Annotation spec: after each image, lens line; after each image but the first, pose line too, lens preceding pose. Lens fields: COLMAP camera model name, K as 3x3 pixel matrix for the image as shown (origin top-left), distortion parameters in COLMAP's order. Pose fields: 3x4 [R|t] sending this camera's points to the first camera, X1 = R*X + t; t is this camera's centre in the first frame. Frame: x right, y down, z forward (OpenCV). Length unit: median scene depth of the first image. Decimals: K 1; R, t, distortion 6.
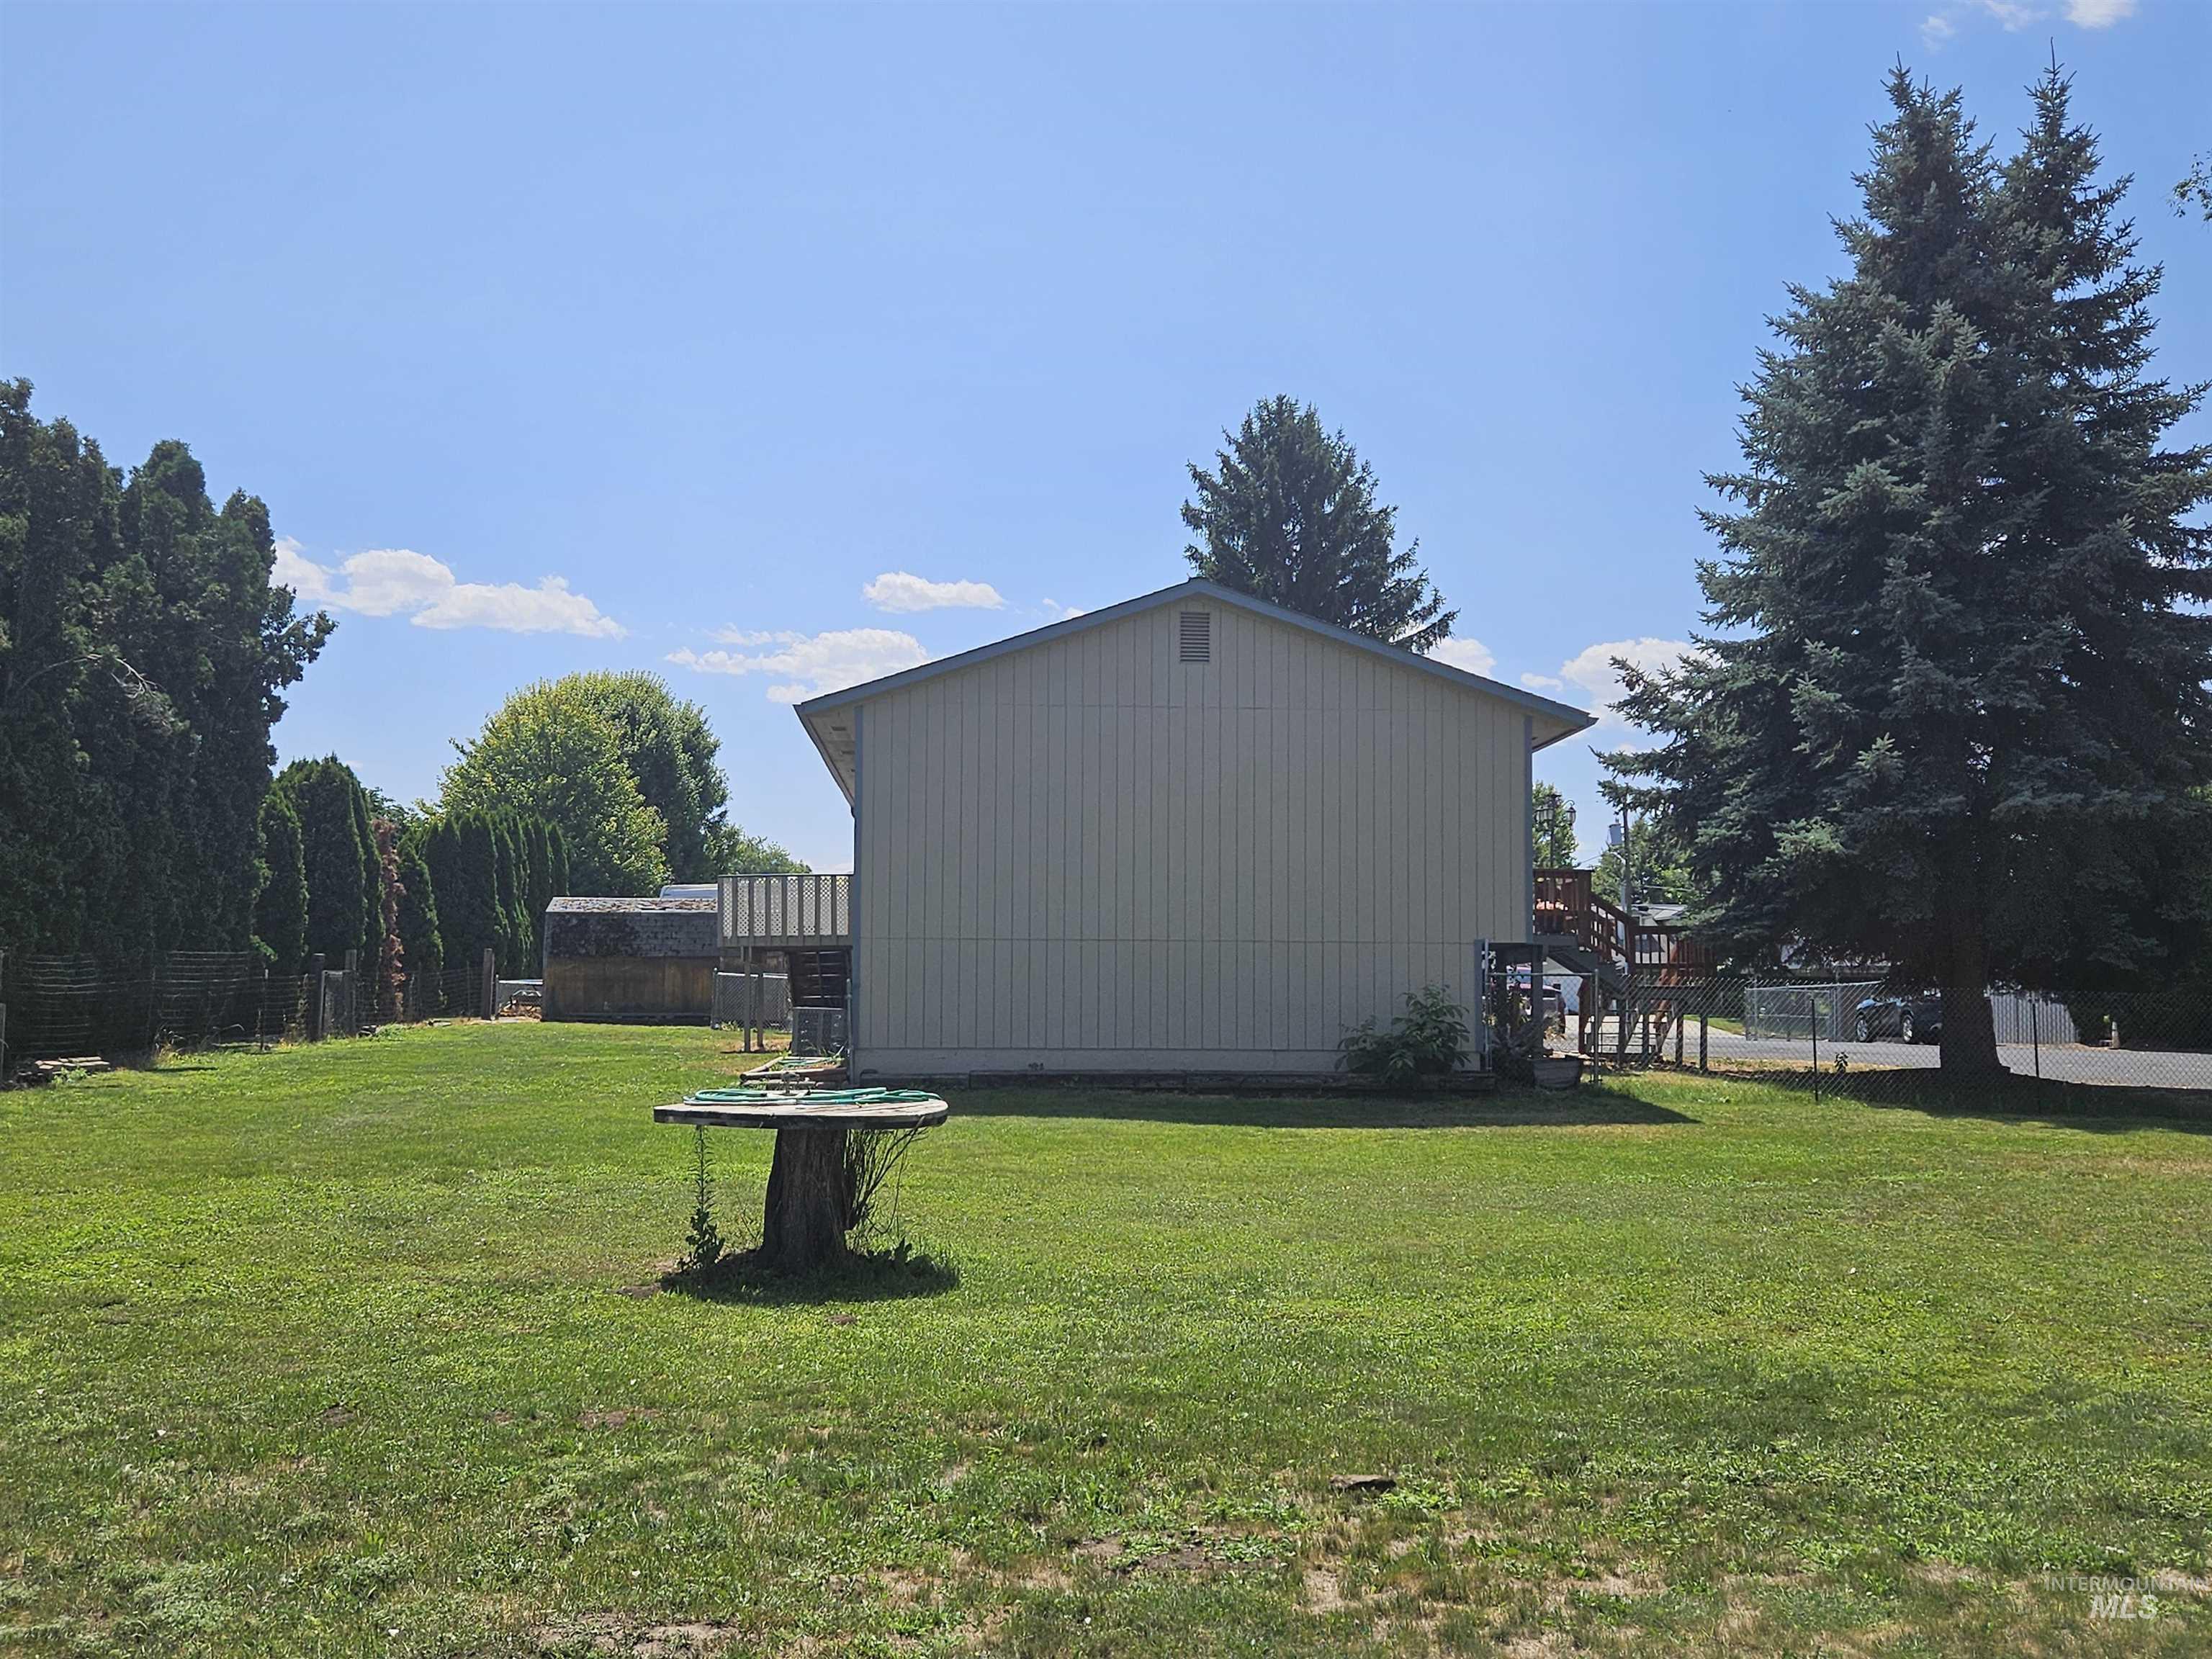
lens RADIAL K [[2164.3, 0, 1110.9], [0, 2164.3, 894.4], [0, 0, 1]] dist [0.057613, -0.010107]
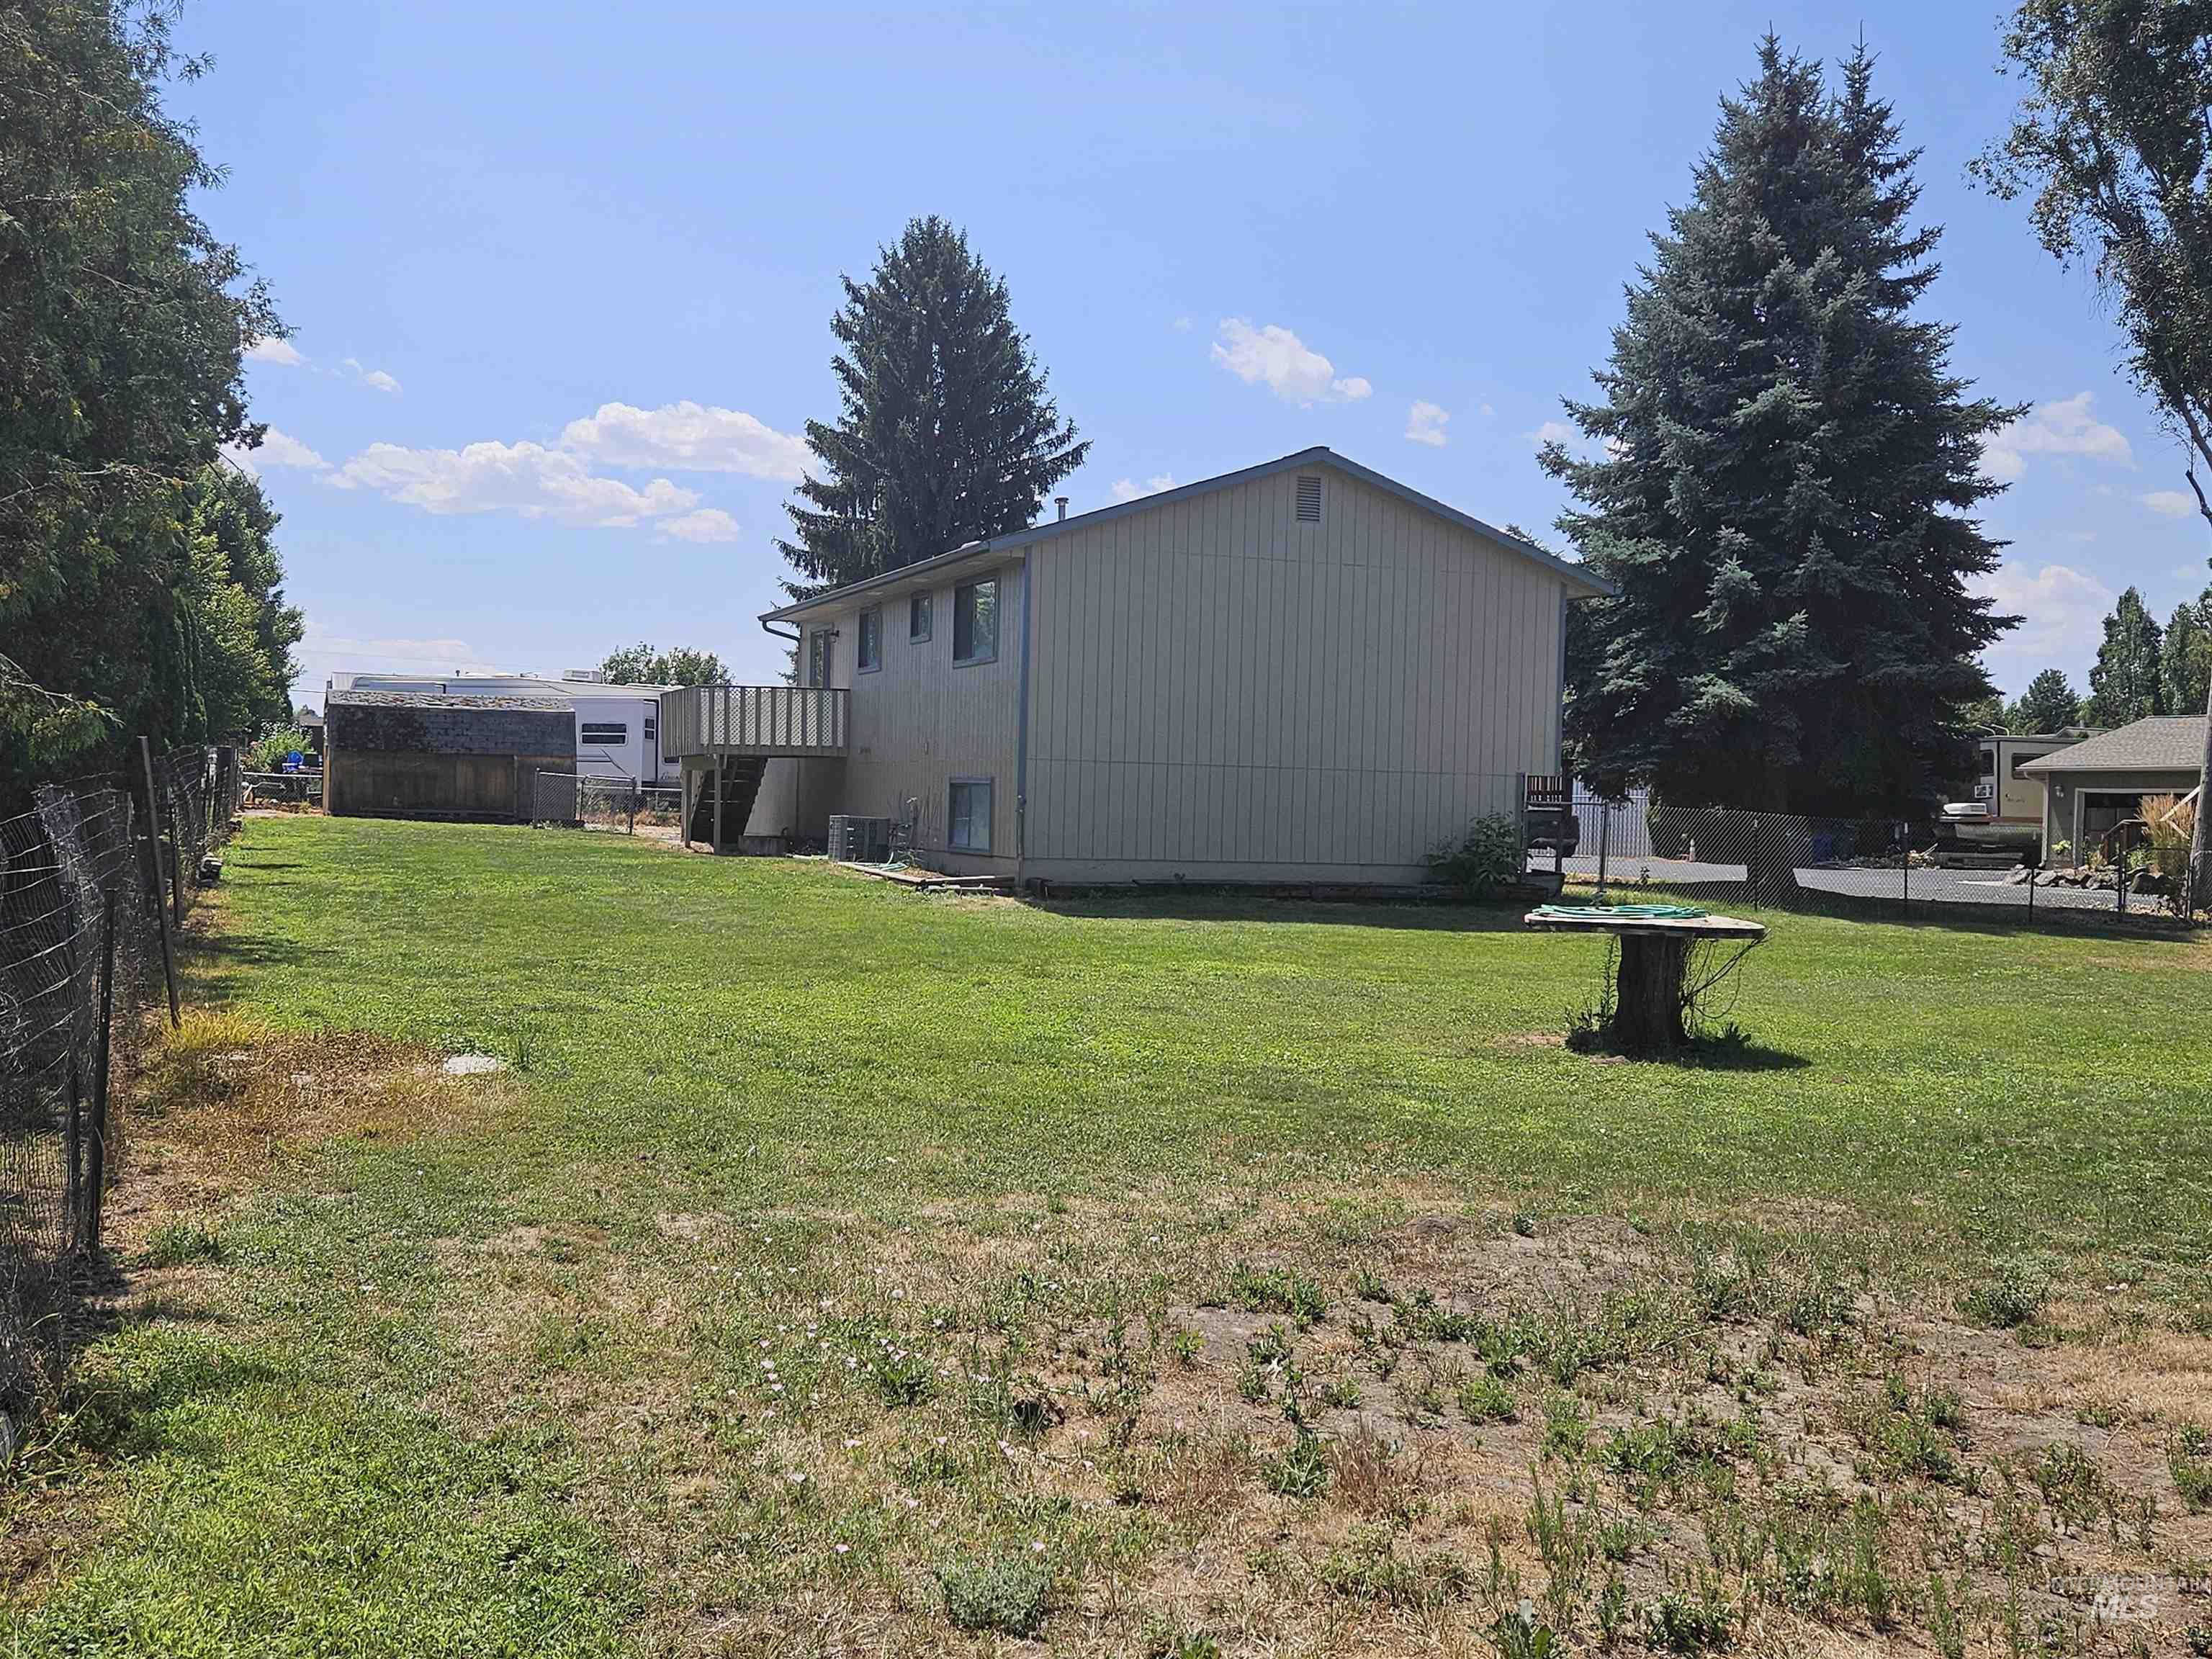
lens RADIAL K [[2165.0, 0, 1077.5], [0, 2165.0, 832.2], [0, 0, 1]] dist [0.071539, -0.007503]
pose [[0.957989, 0.017486, 0.286272, -0.326345], [-0.035850, 0.997612, 0.059031, -0.006562], [-0.284556, -0.066814, 0.956328, -0.049629]]
